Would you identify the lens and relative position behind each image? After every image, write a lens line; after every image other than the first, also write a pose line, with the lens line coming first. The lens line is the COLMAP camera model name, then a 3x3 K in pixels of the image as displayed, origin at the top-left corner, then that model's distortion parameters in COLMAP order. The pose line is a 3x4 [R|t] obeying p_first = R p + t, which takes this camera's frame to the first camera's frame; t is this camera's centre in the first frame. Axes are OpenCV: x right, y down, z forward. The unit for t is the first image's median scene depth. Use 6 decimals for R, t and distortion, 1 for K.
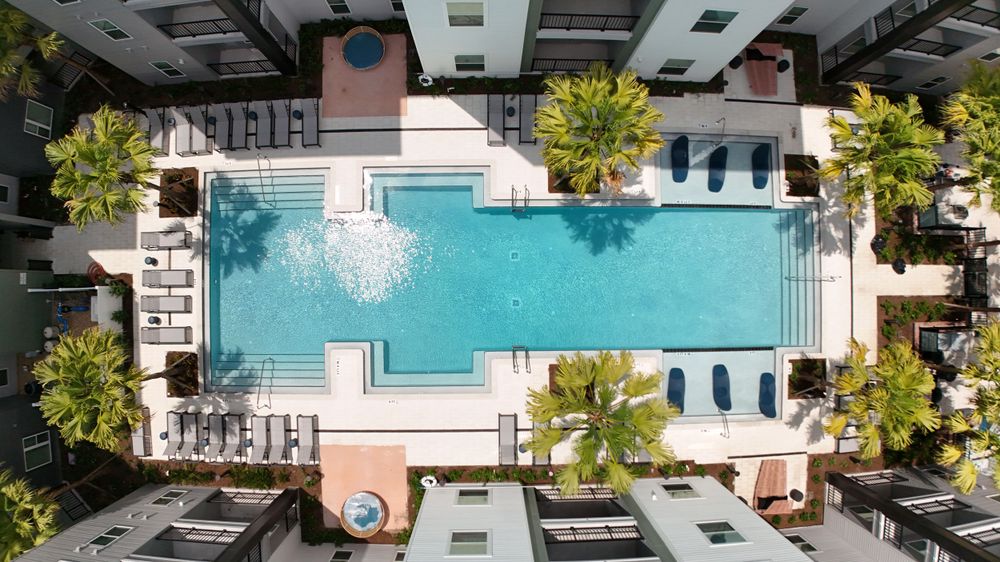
lens RADIAL K [[607.5, 0, 500.7], [0, 607.5, 296.7], [0, 0, 1]] dist [-0.214120, 0.043460]
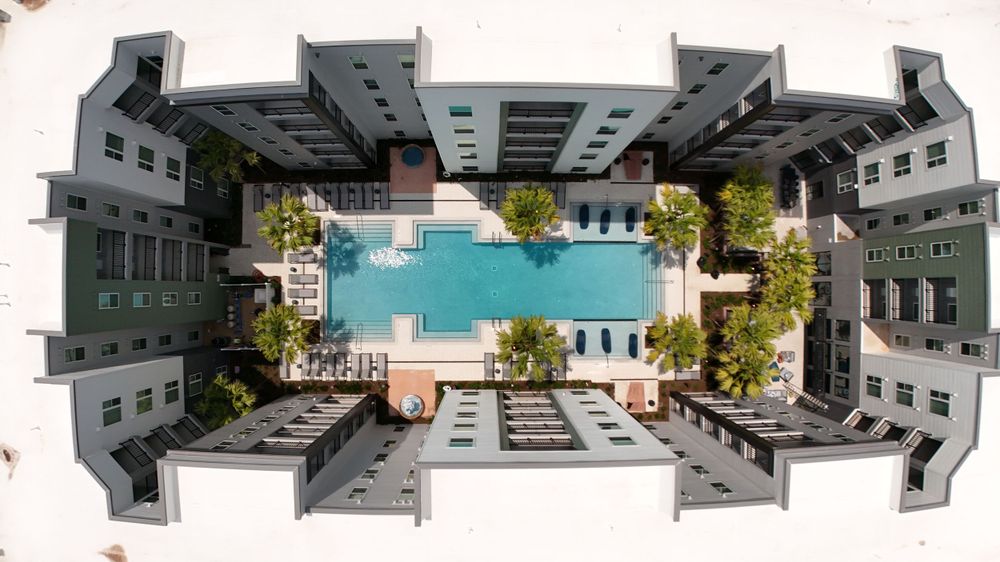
lens RADIAL K [[607.5, 0, 500.7], [0, 607.5, 296.7], [0, 0, 1]] dist [-0.214120, 0.043460]
pose [[0.999967, 0.006528, 0.004767, 0.036820], [-0.006492, 0.999950, -0.007669, 0.033784], [-0.004817, 0.007638, 0.999959, -0.895613]]
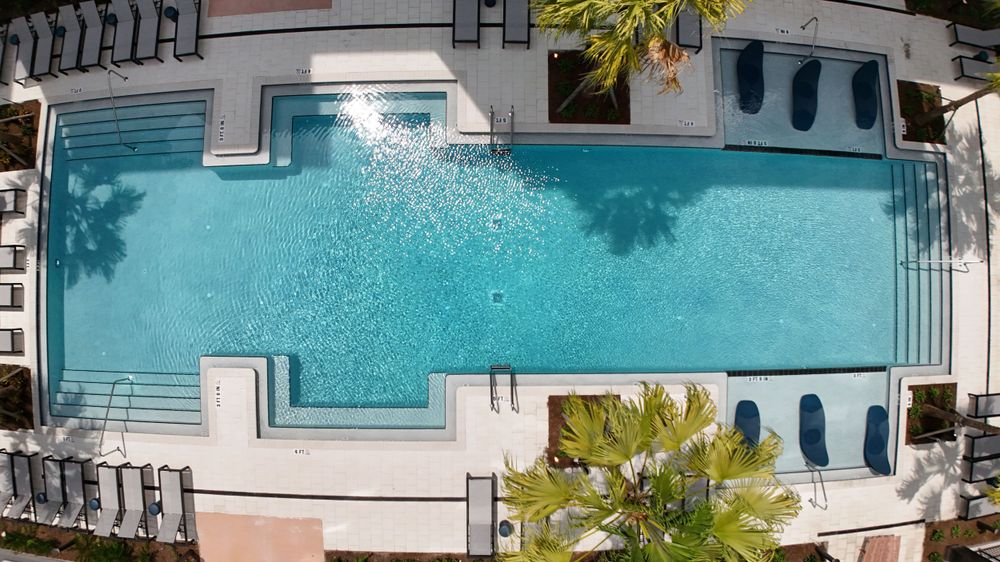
lens RADIAL K [[607.5, 0, 500.7], [0, 607.5, 296.7], [0, 0, 1]] dist [-0.214120, 0.043460]
pose [[0.999978, 0.006540, -0.001362, 0.031290], [-0.006542, 0.999977, -0.001660, 0.010780], [0.001351, 0.001669, 0.999998, 0.380845]]
